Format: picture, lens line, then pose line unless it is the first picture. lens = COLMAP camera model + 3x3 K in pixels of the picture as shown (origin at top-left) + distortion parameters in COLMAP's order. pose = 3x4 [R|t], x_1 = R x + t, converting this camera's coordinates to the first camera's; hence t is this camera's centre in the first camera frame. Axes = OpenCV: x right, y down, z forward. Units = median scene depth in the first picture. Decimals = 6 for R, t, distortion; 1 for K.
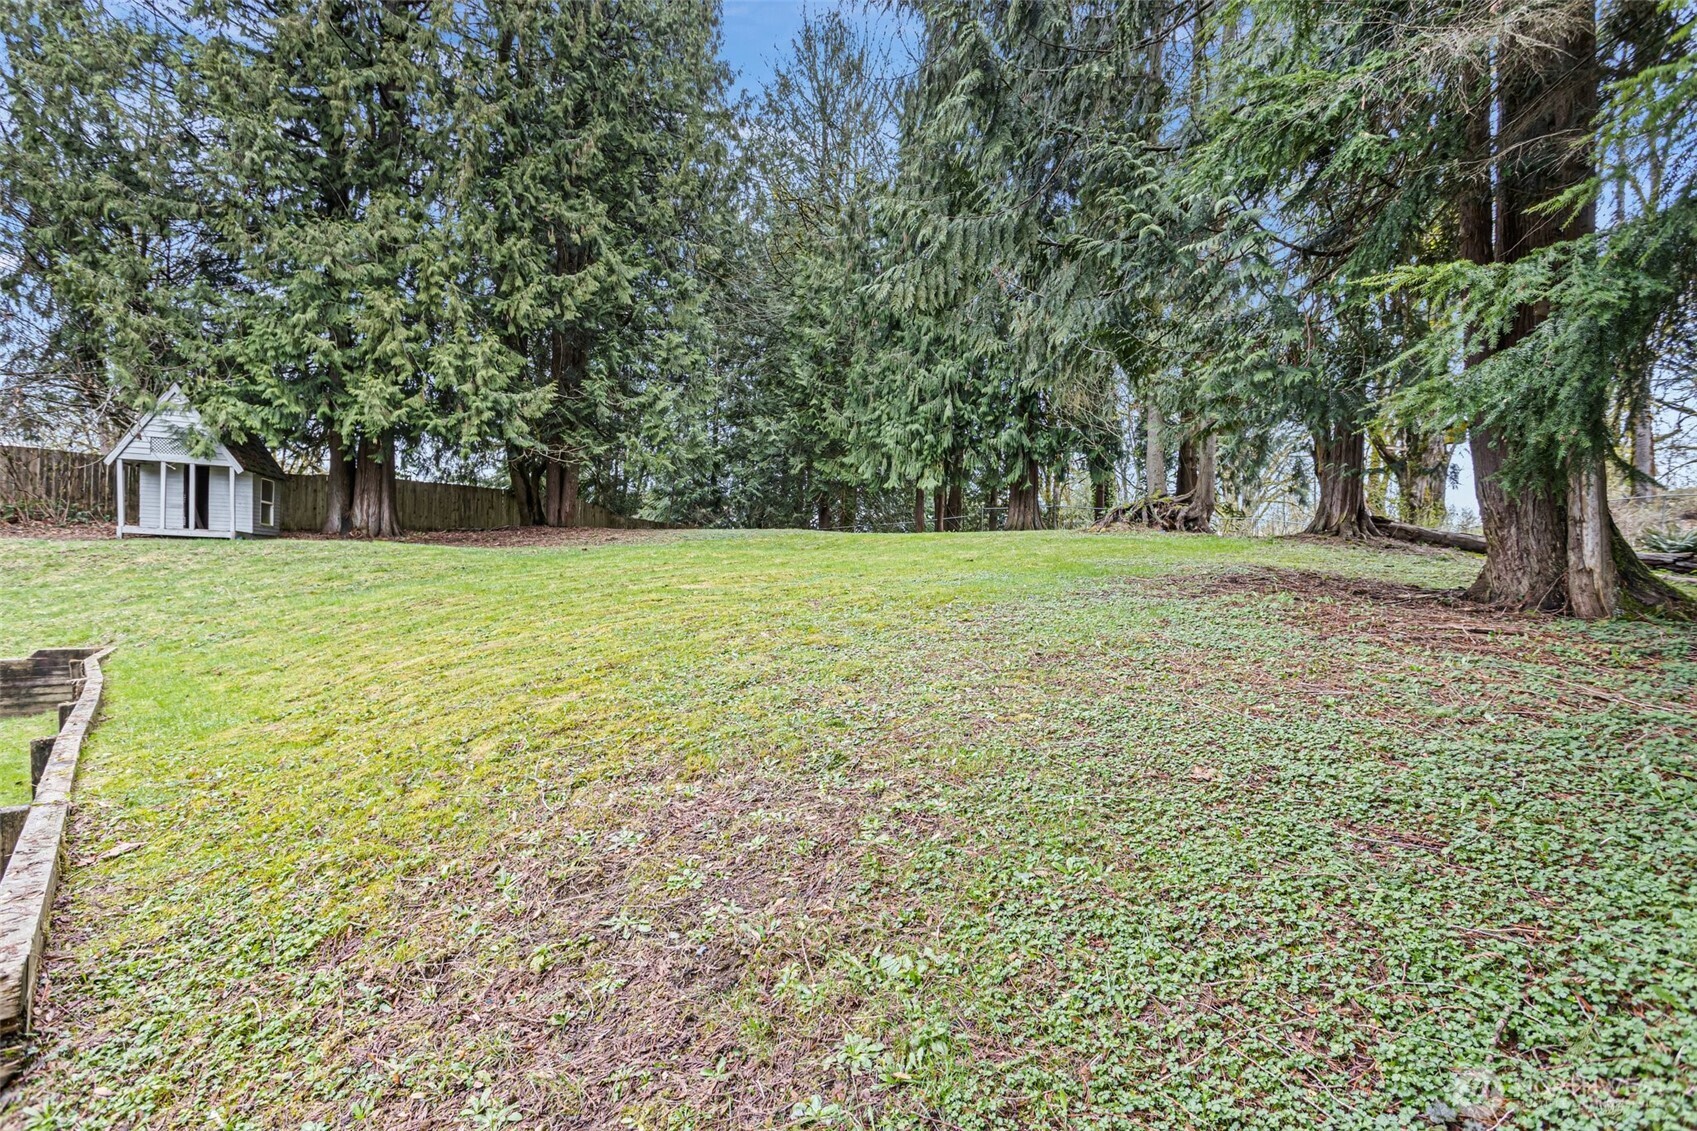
lens RADIAL K [[816.9, 0, 848.7], [0, 816.9, 599.6], [0, 0, 1]] dist [0.006592, 0.000547]
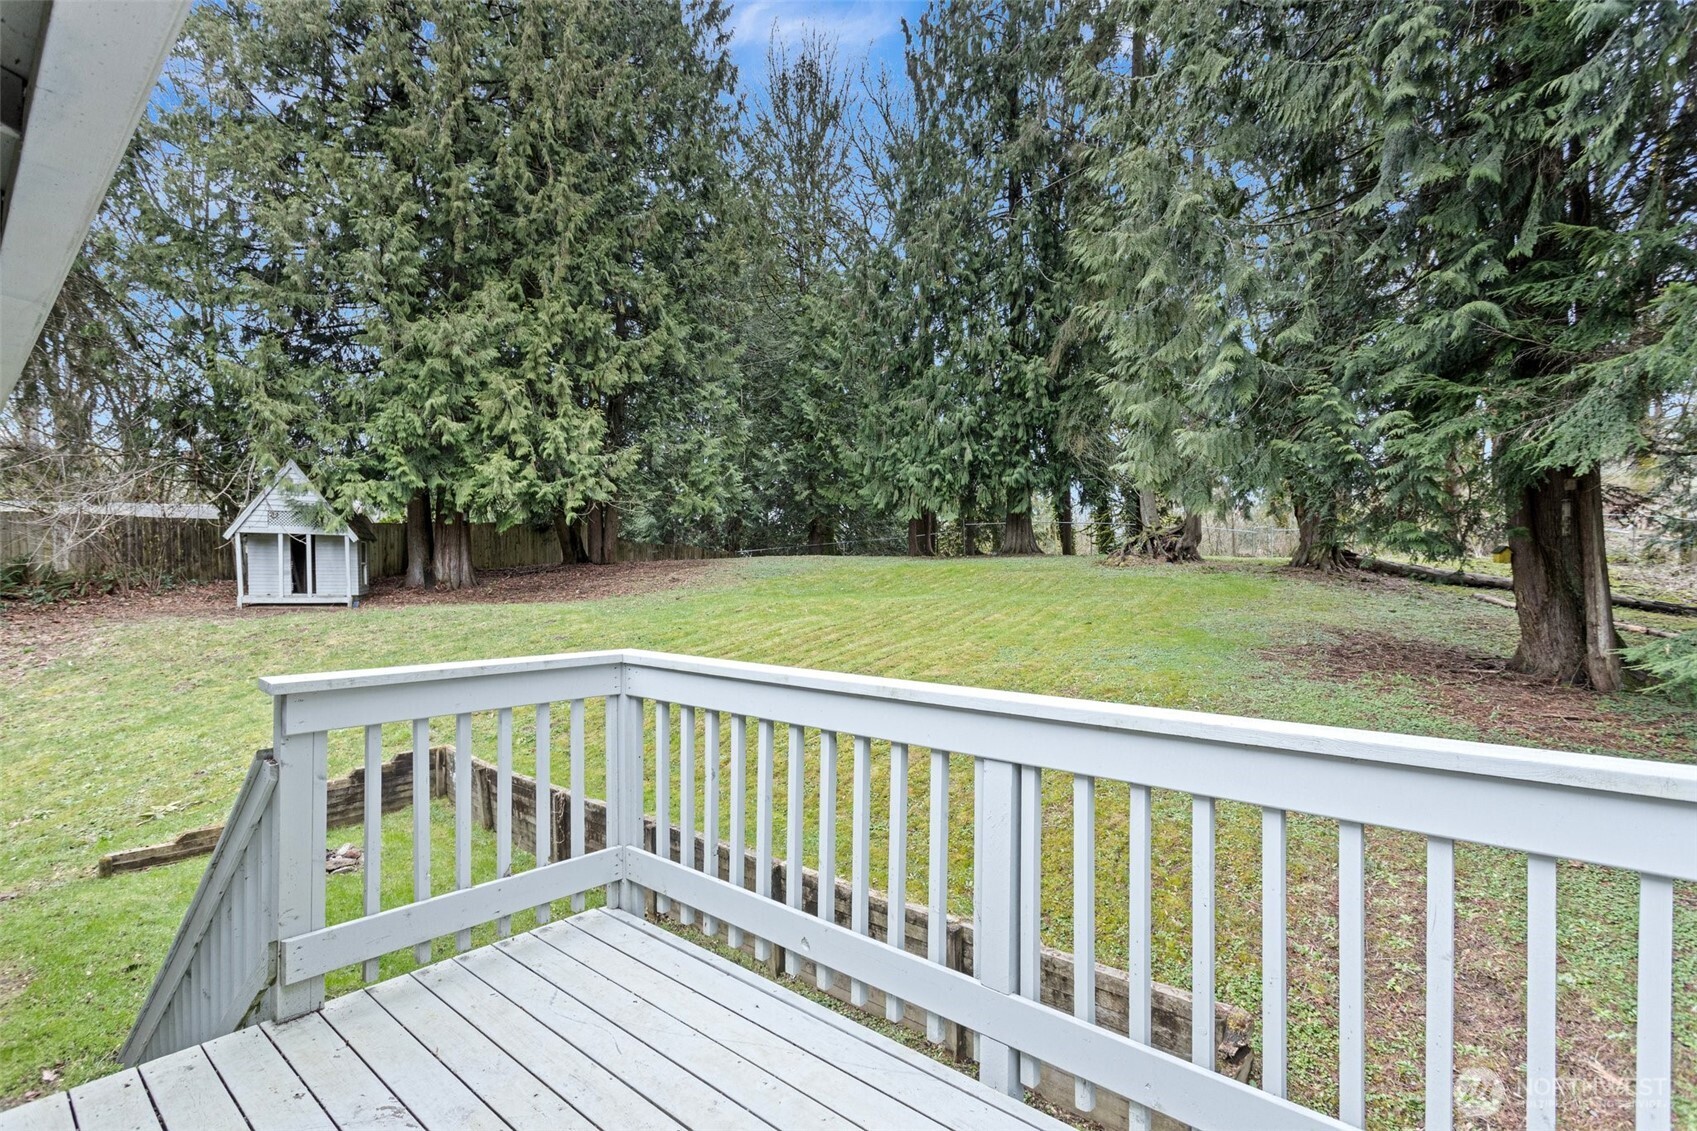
lens RADIAL K [[816.9, 0, 844.7], [0, 816.9, 577.7], [0, 0, 1]] dist [0.006592, 0.000547]
pose [[0.992221, -0.033660, 0.119854, -0.215160], [0.034053, 0.999419, -0.001231, -0.075115], [-0.119743, 0.005302, 0.992791, -0.108925]]
